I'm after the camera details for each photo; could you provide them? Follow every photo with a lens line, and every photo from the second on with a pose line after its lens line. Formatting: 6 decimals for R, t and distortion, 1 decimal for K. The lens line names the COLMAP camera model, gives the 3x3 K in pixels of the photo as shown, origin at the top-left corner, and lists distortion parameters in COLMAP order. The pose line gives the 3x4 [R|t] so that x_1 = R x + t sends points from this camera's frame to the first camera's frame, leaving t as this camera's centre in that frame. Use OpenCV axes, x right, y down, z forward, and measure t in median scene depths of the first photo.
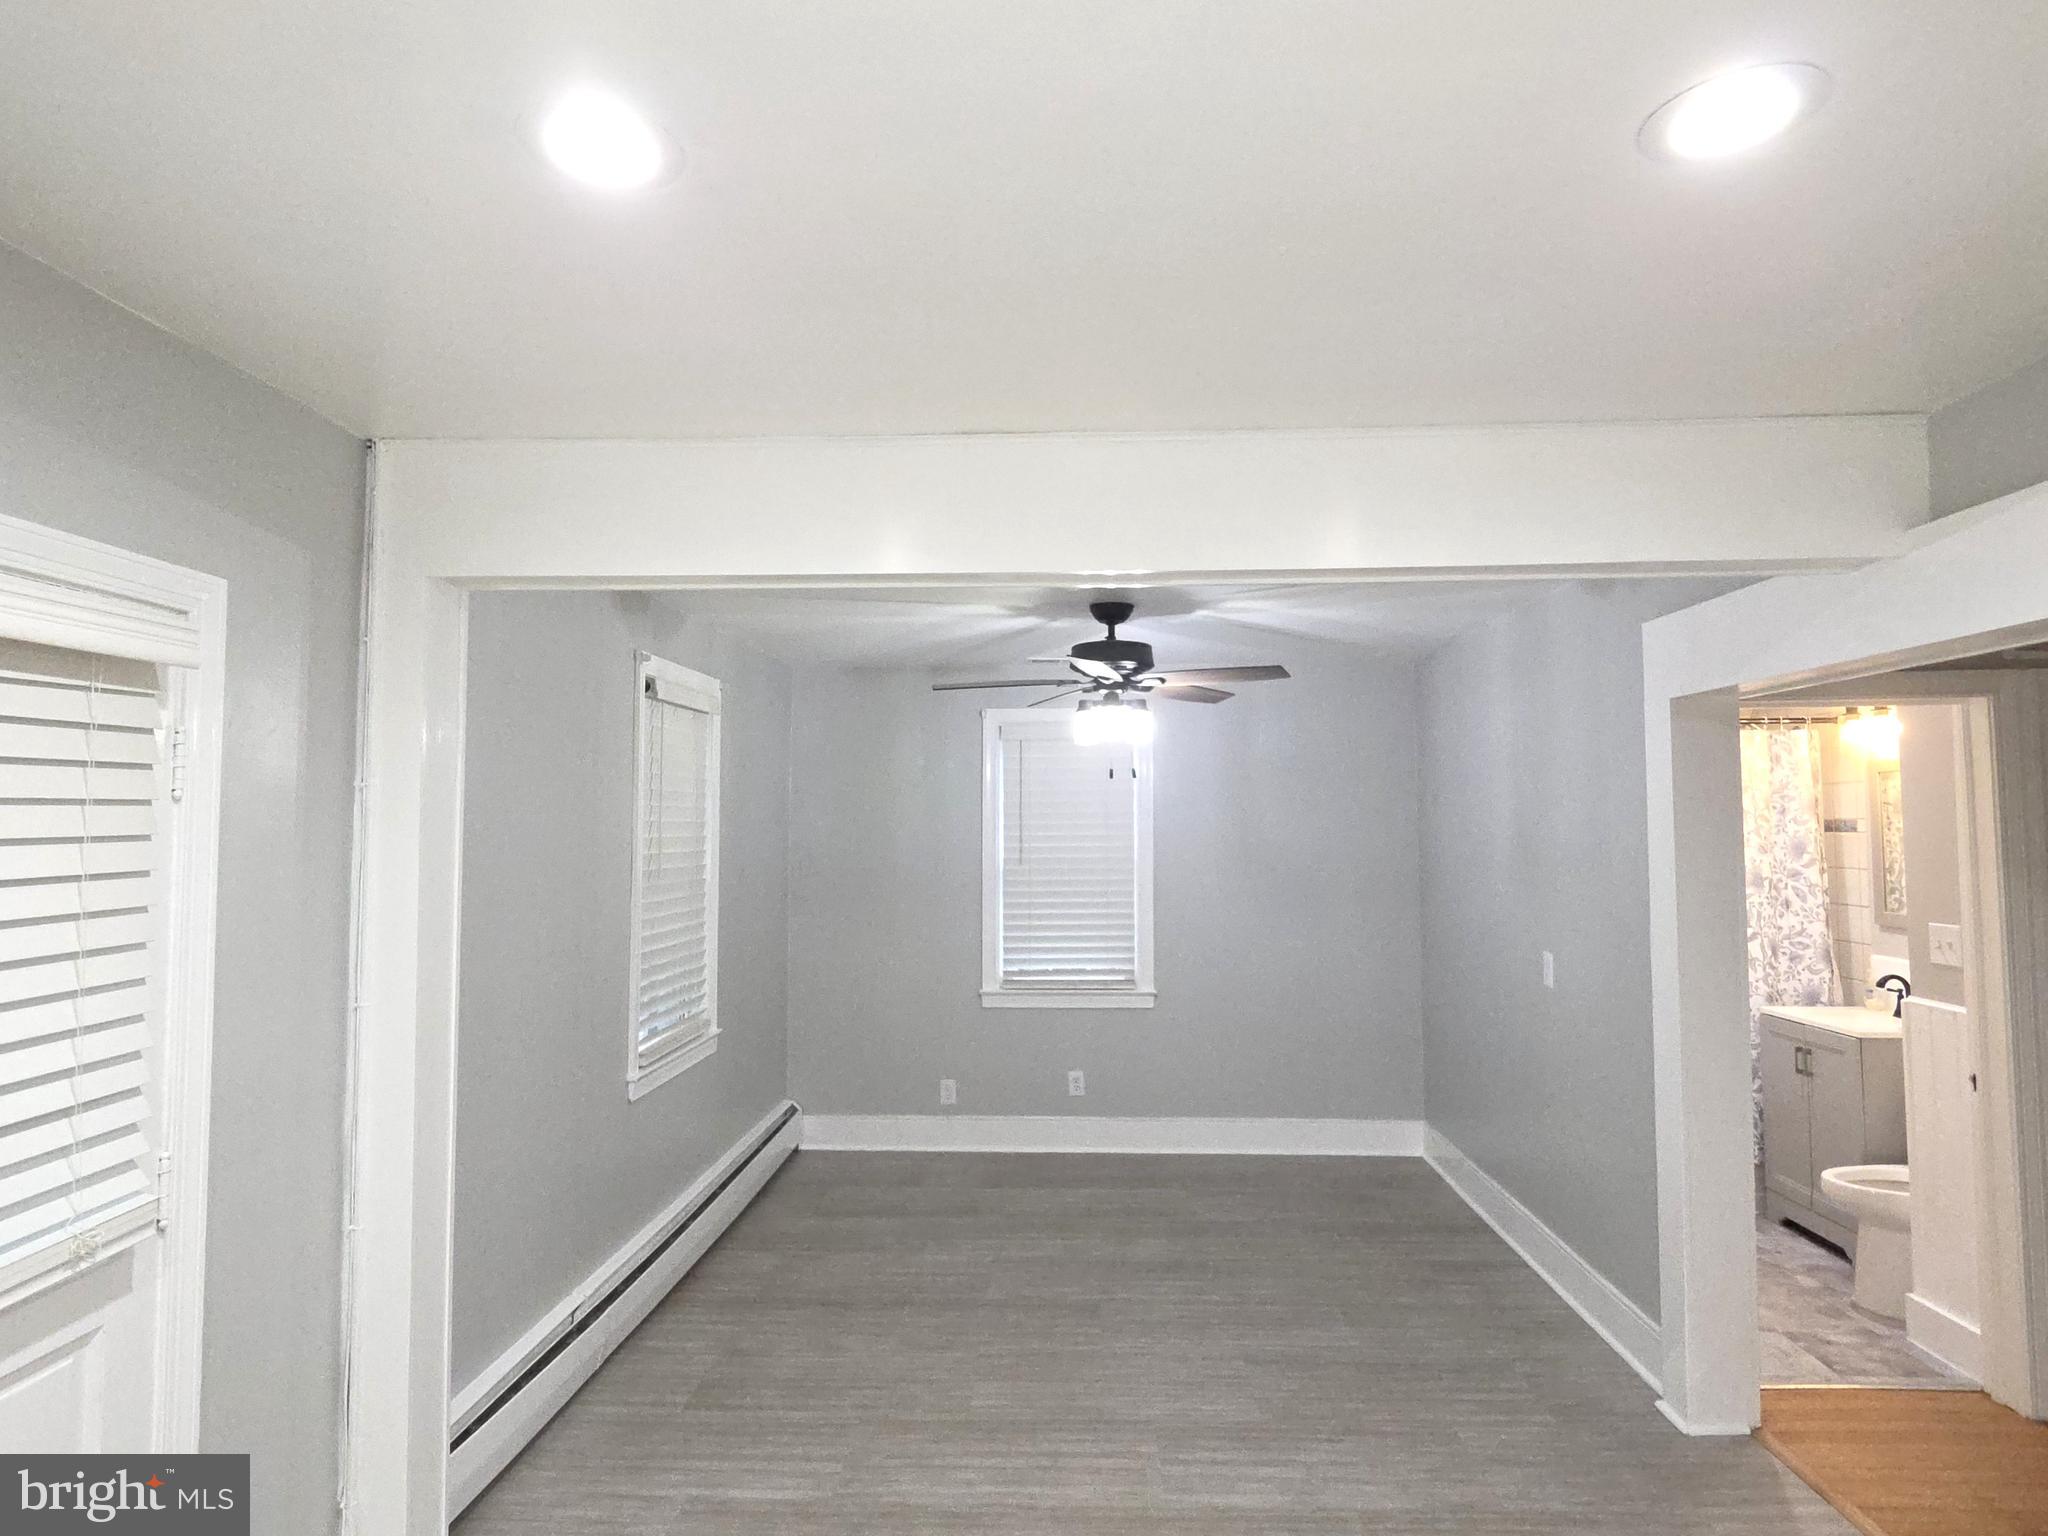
lens RADIAL K [[1183.6, 0, 1024.0], [0, 1183.6, 768.0], [0, 0, 1]] dist [-0.000349, -0.000153]
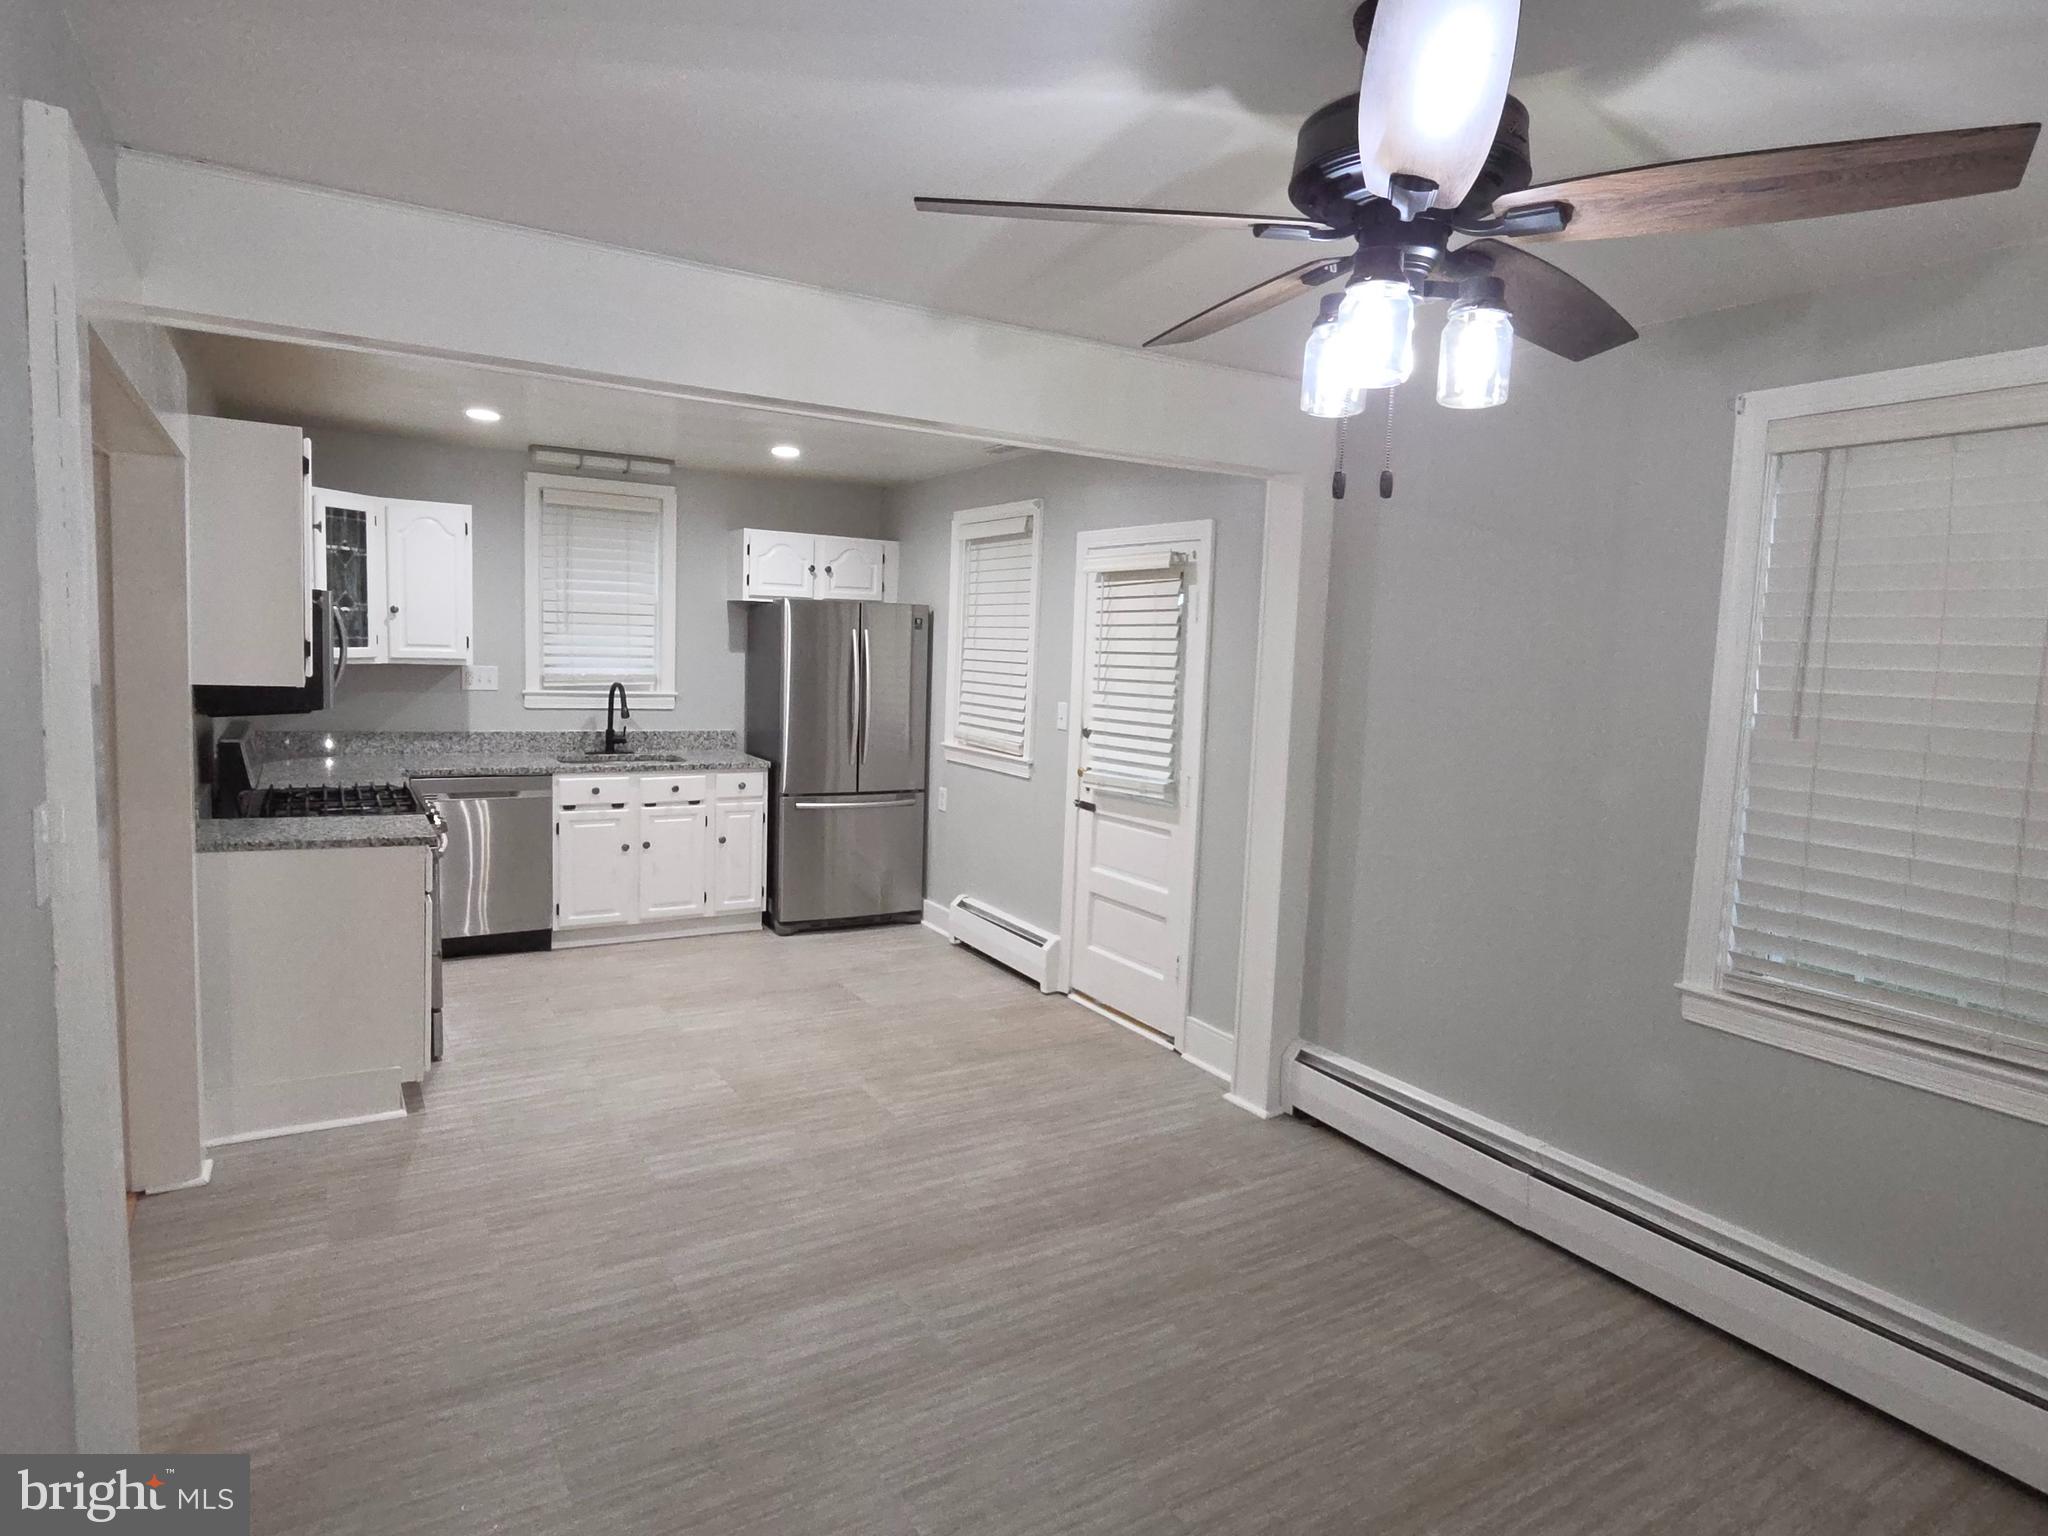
lens RADIAL K [[1183.6, 0, 1024.0], [0, 1183.6, 768.0], [0, 0, 1]] dist [-0.000349, -0.000153]
pose [[-0.829664, 0.033596, -0.557252, 0.515845], [-0.010728, 0.997044, 0.076082, 0.090885], [0.558160, 0.069101, -0.826851, 1.684692]]
